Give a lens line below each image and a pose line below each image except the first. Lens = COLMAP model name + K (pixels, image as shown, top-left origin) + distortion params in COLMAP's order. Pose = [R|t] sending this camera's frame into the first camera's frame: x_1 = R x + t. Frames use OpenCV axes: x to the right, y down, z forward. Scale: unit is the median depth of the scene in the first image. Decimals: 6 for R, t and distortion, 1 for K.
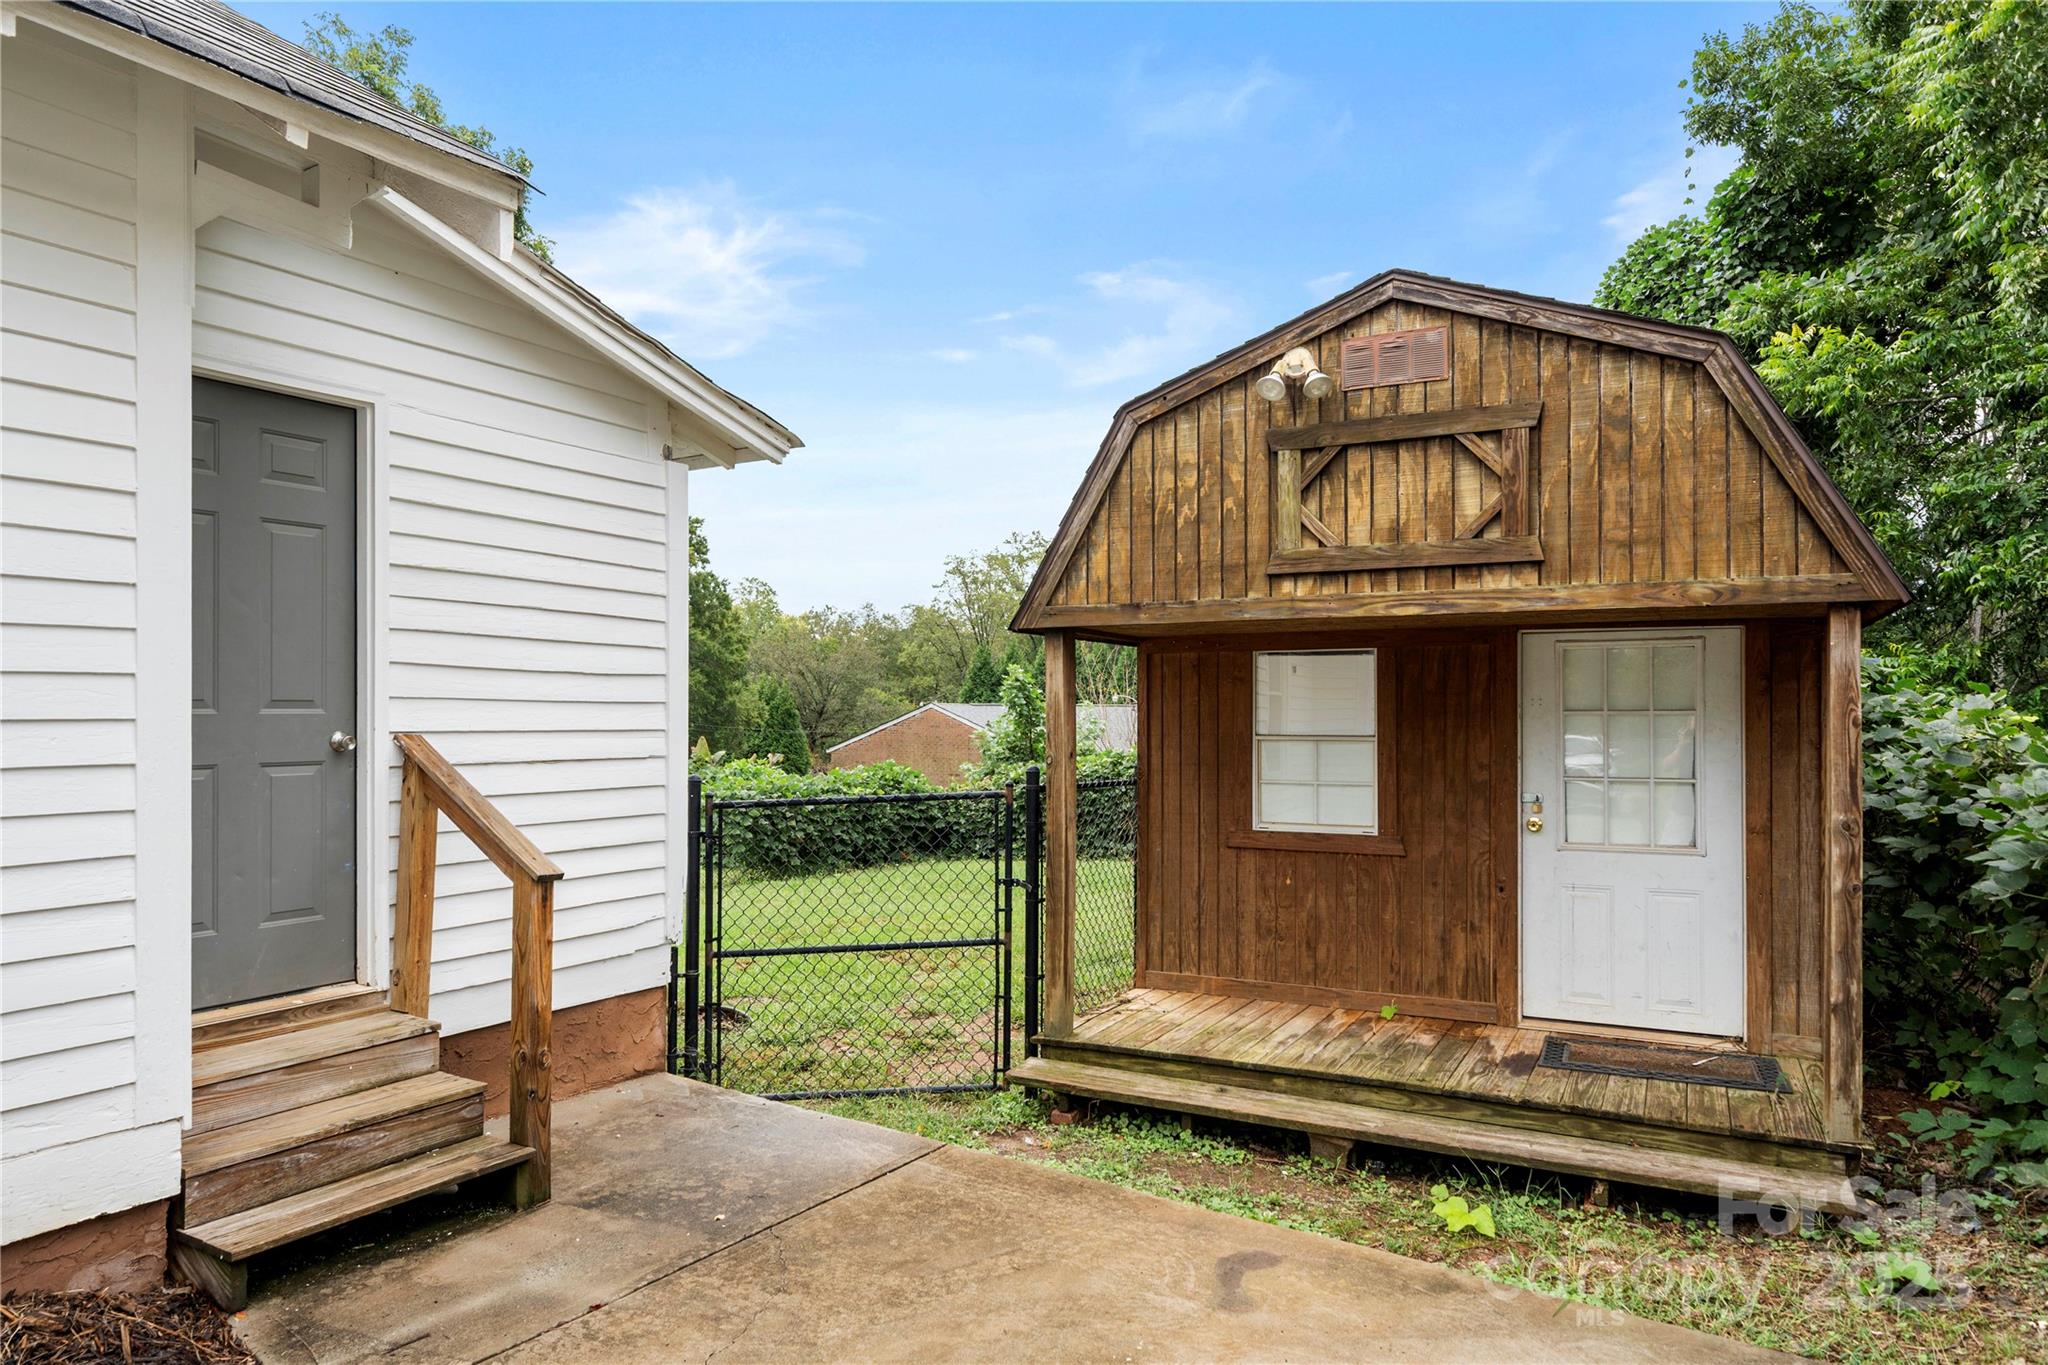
lens RADIAL K [[1273.3, 0, 1023.8], [0, 1273.3, 726.2], [0, 0, 1]] dist [-0.001493, -0.000352]
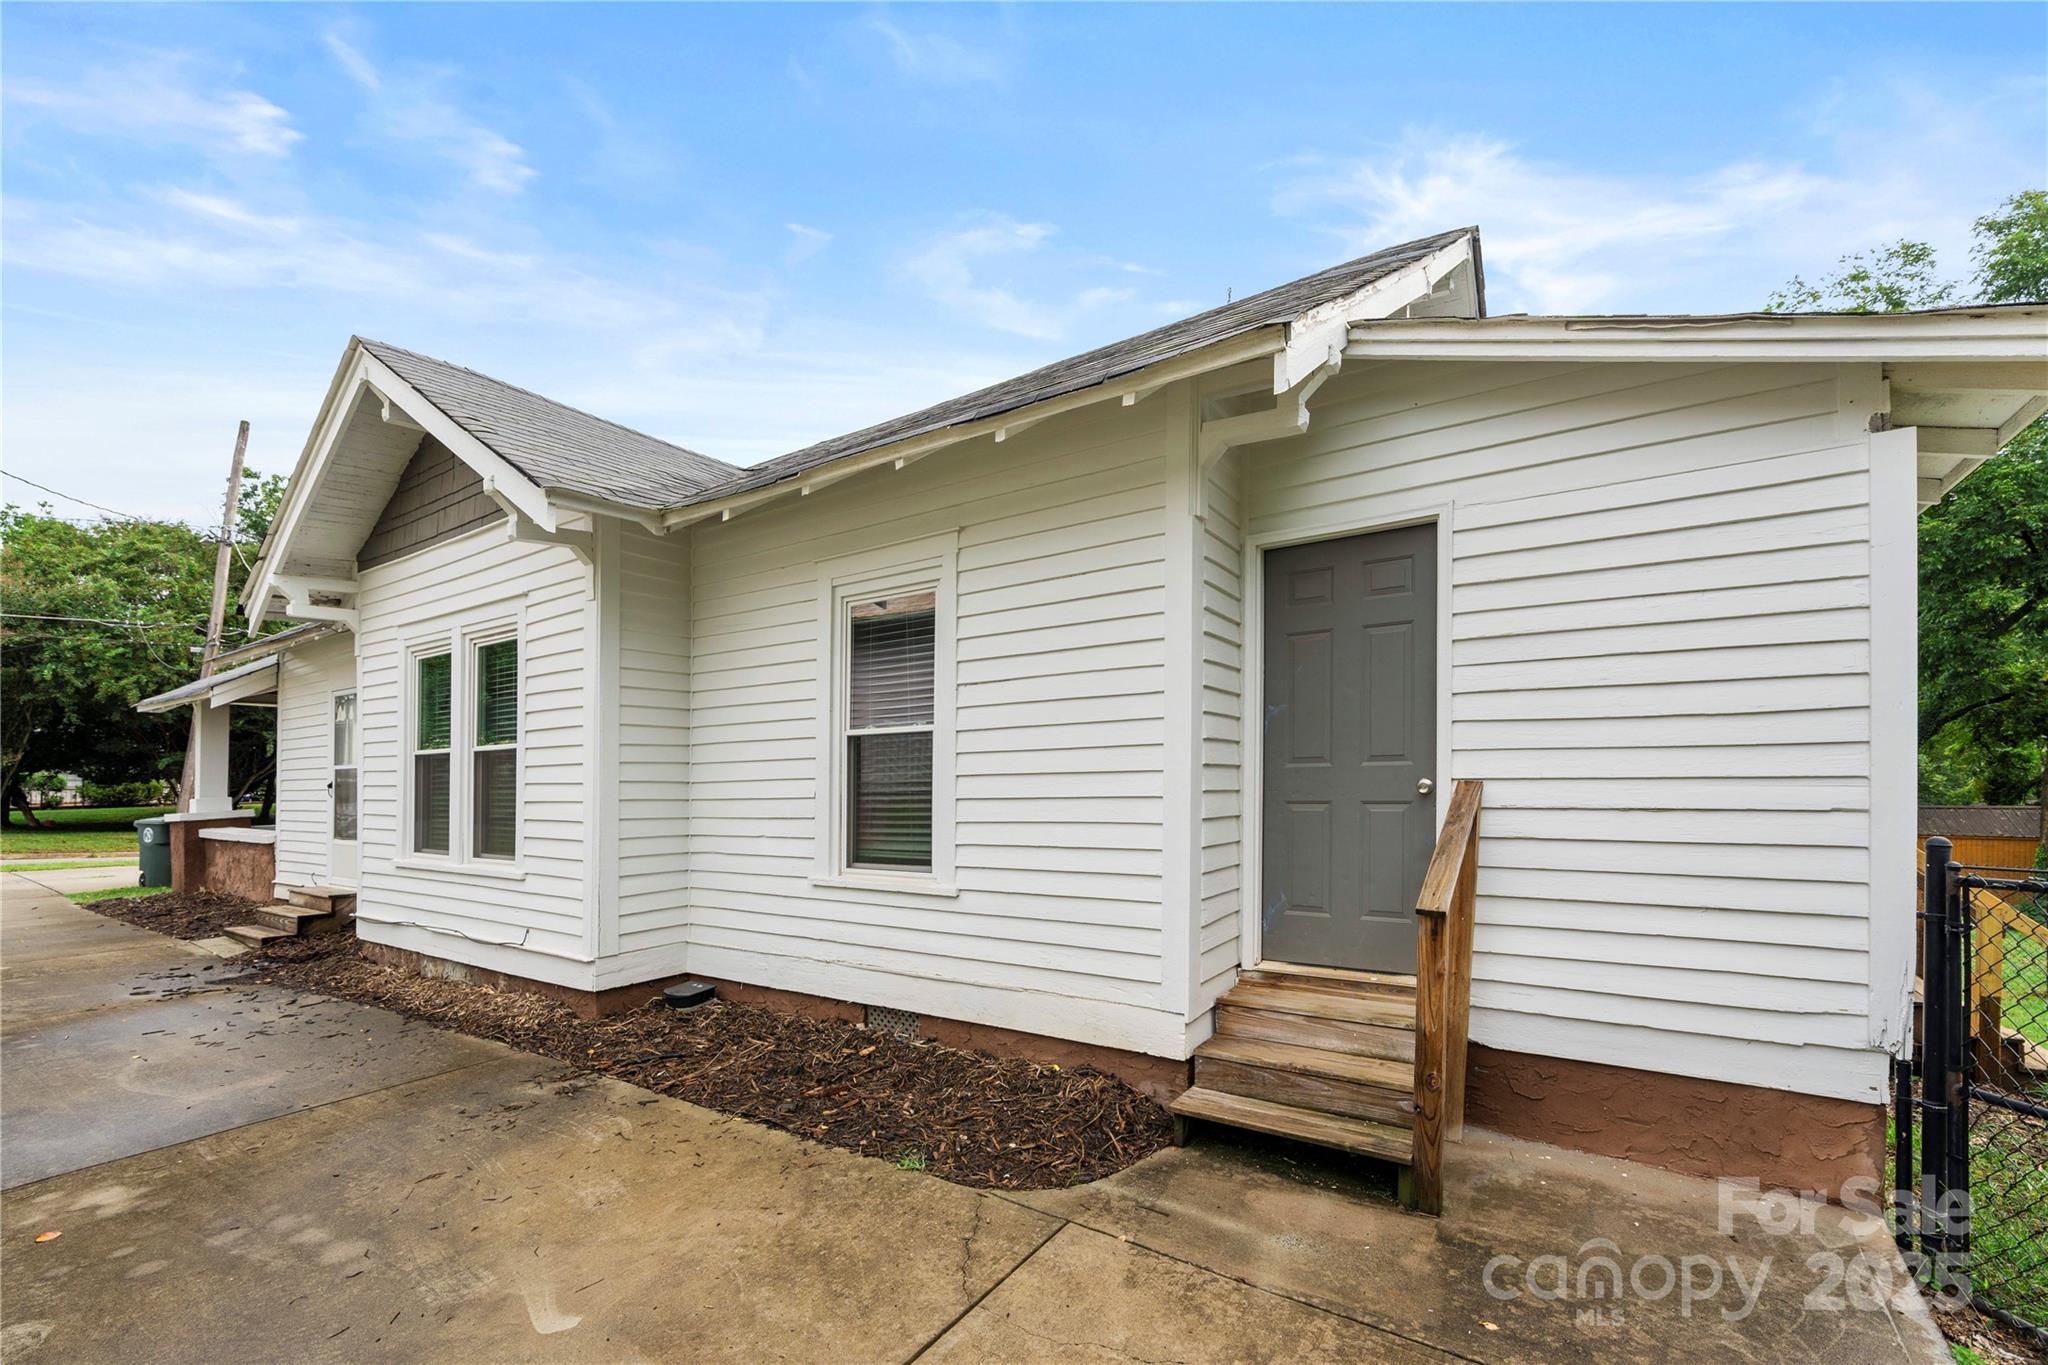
lens RADIAL K [[857.7, 0, 1021.0], [0, 857.7, 769.3], [0, 0, 1]] dist [-0.001208, -0.000179]
pose [[-0.033652, -0.011426, -0.999368, 0.369767], [-0.000408, 0.999935, -0.011418, 0.005292], [0.999434, 0.000024, -0.033654, 0.688168]]
